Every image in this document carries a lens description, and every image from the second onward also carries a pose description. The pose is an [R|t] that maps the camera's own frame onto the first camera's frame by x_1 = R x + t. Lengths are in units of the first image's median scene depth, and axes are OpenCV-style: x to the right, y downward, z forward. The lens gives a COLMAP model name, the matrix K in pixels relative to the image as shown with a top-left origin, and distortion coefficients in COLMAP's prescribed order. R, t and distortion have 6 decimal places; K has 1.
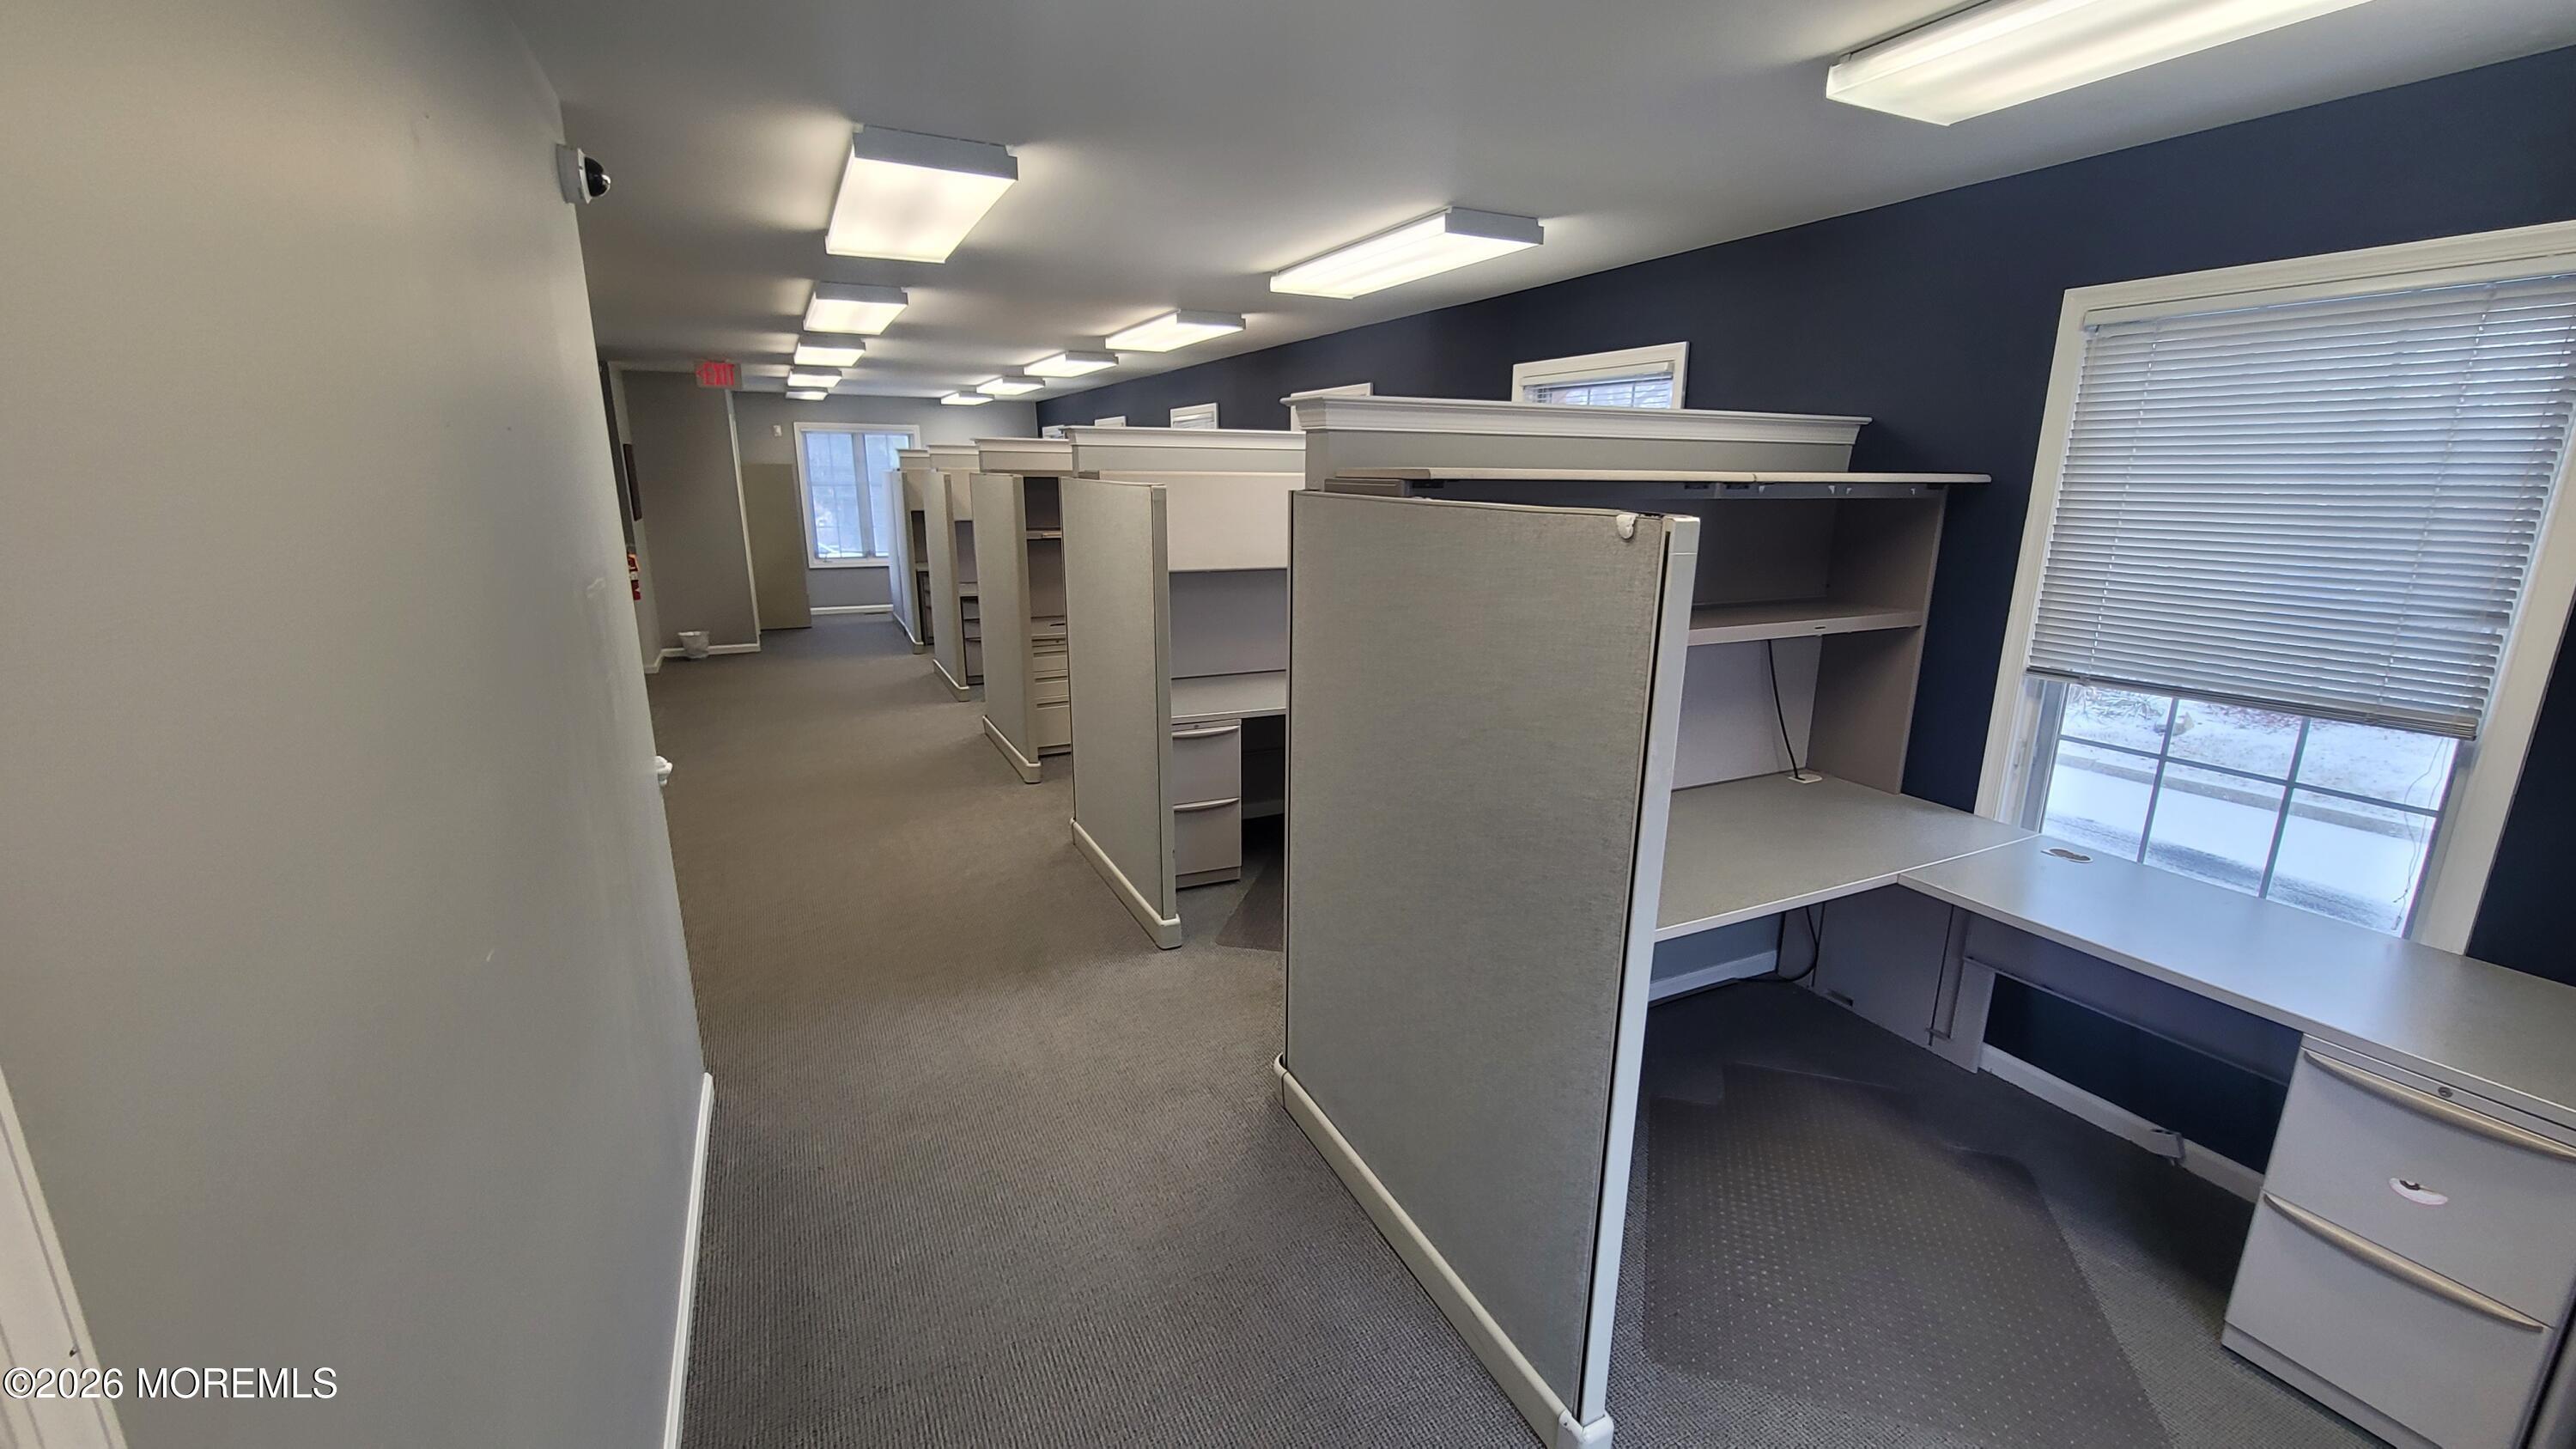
lens RADIAL K [[1030.4, 0, 1295.4], [0, 1030.4, 727.5], [0, 0, 1]] dist [0.000238, 0.000159]
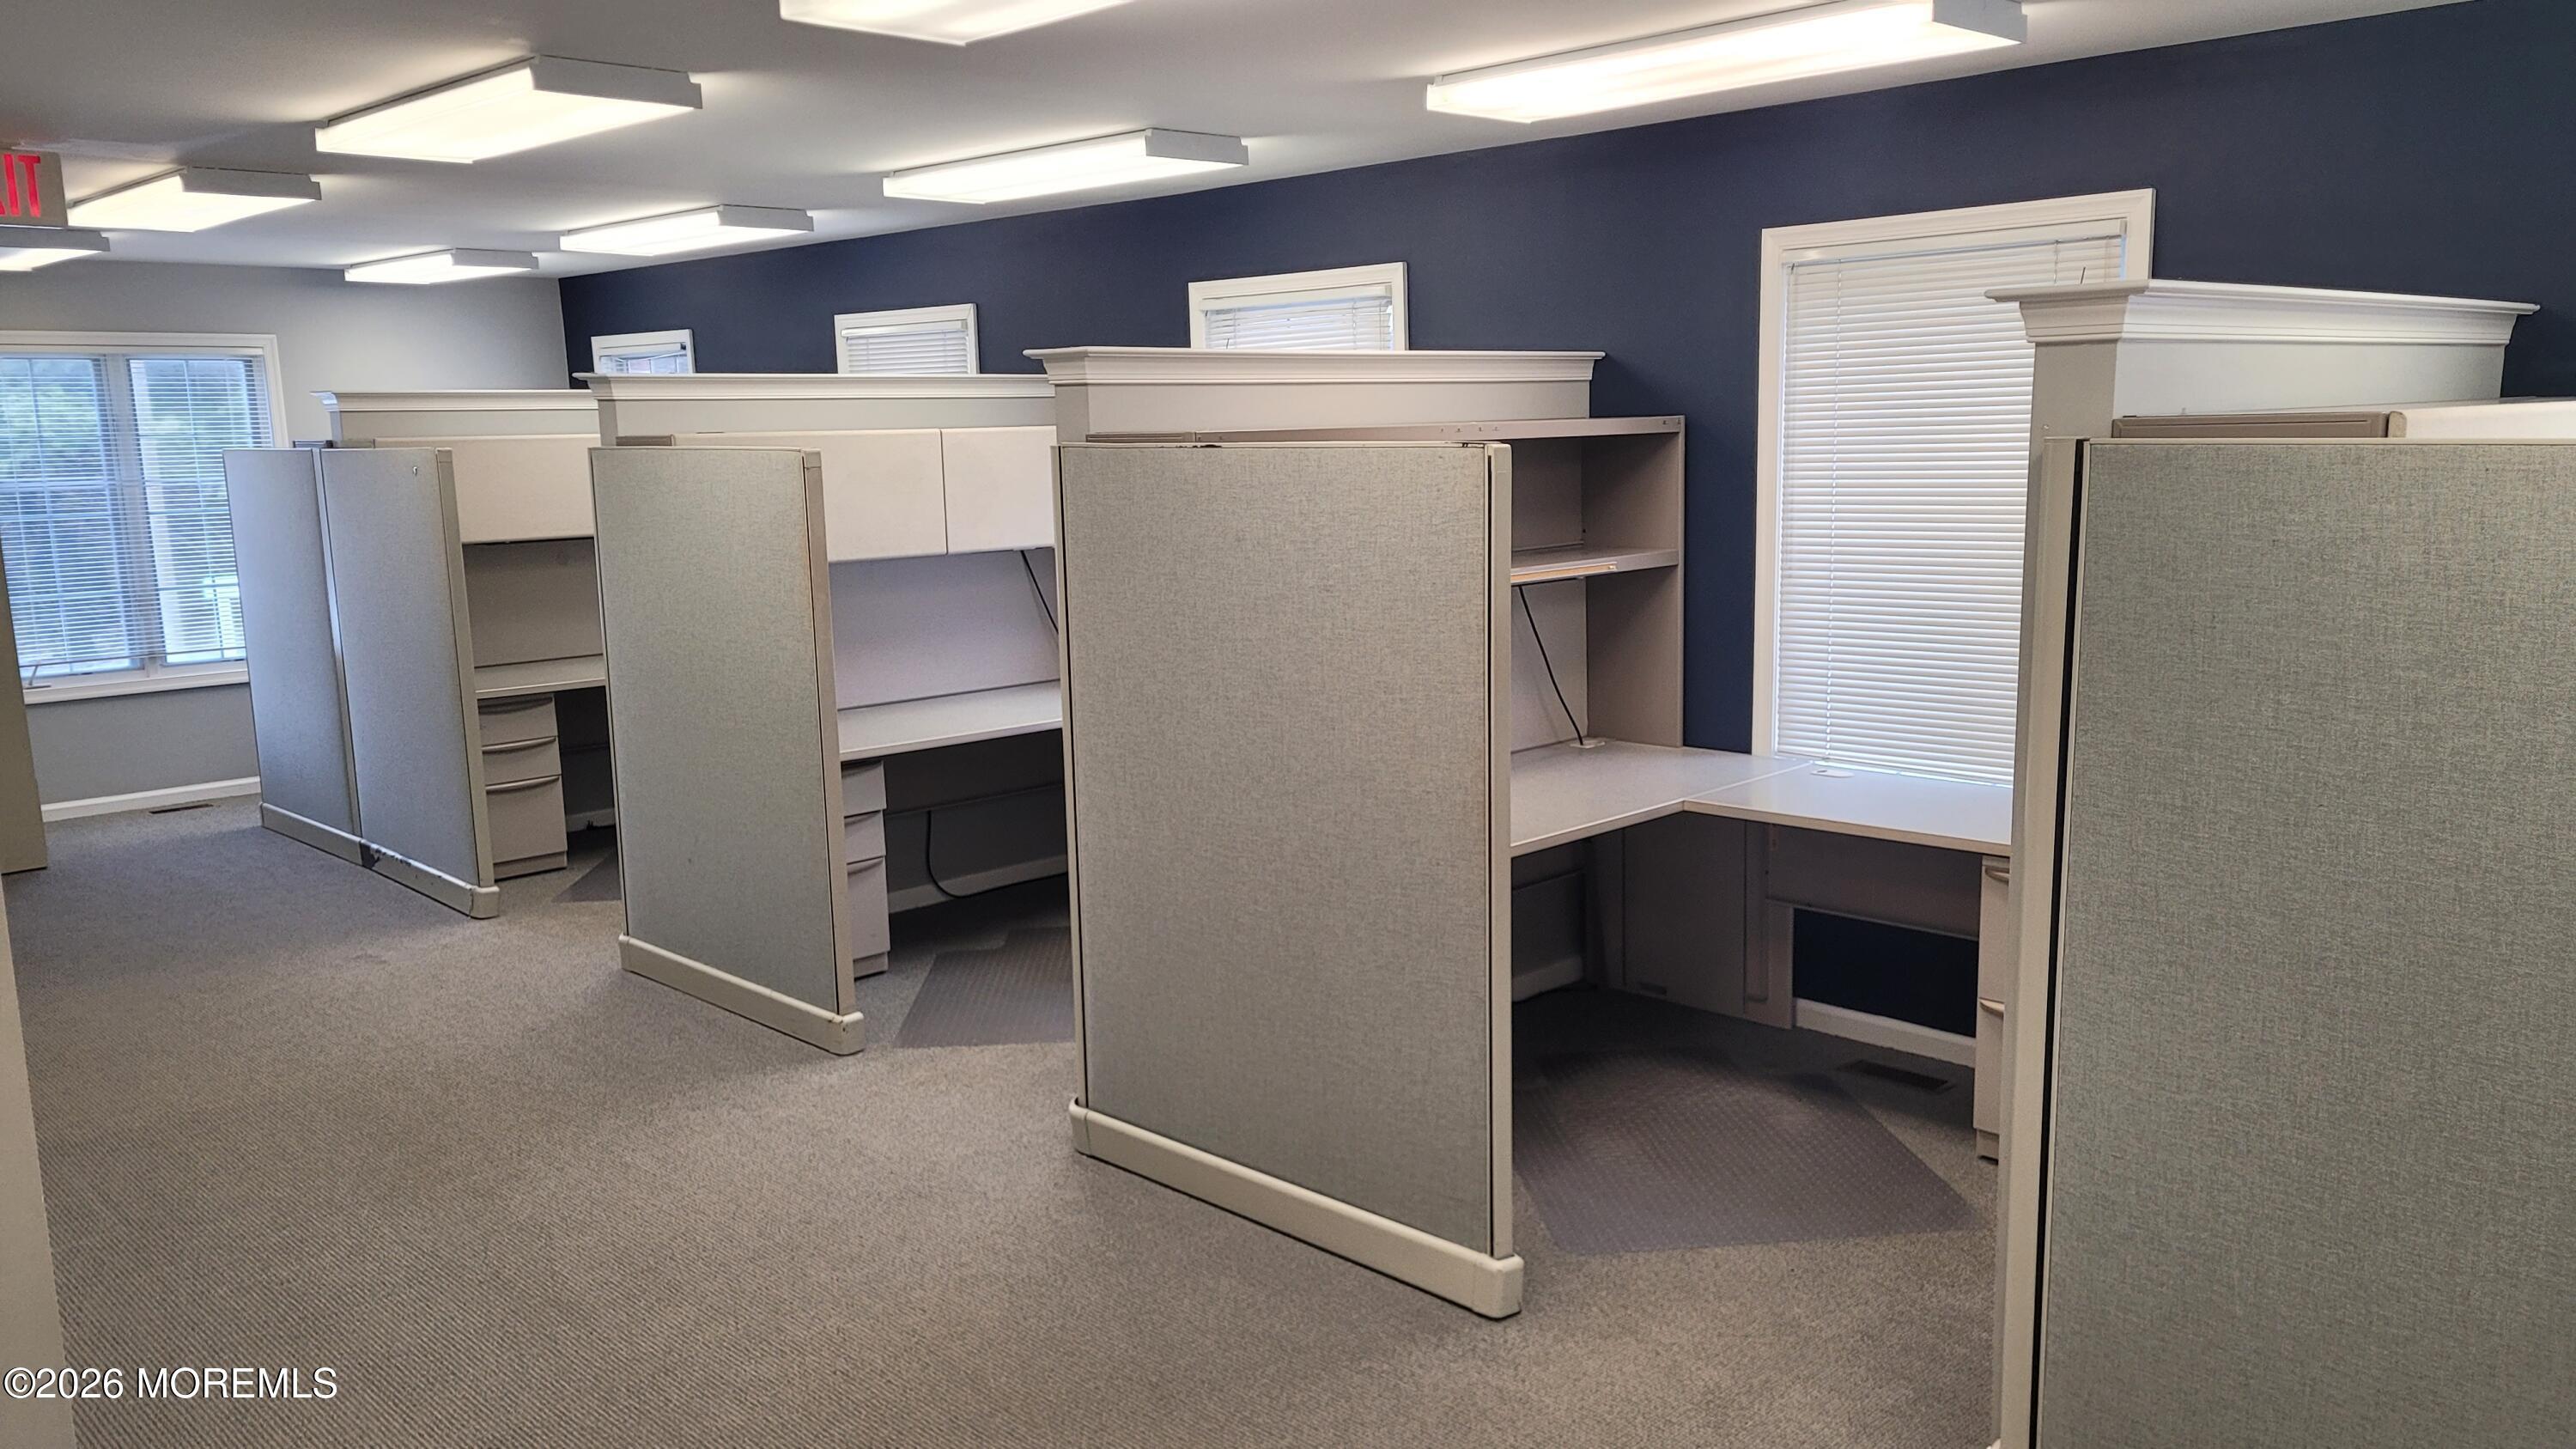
lens RADIAL K [[1967.7, 0, 1291.7], [0, 1967.7, 728.4], [0, 0, 1]] dist [0.041809, 0.002310]
pose [[0.939779, -0.080792, 0.332098, -0.299051], [0.111483, 0.990978, -0.074397, 0.124204], [-0.323091, 0.106940, 0.940306, -0.502357]]
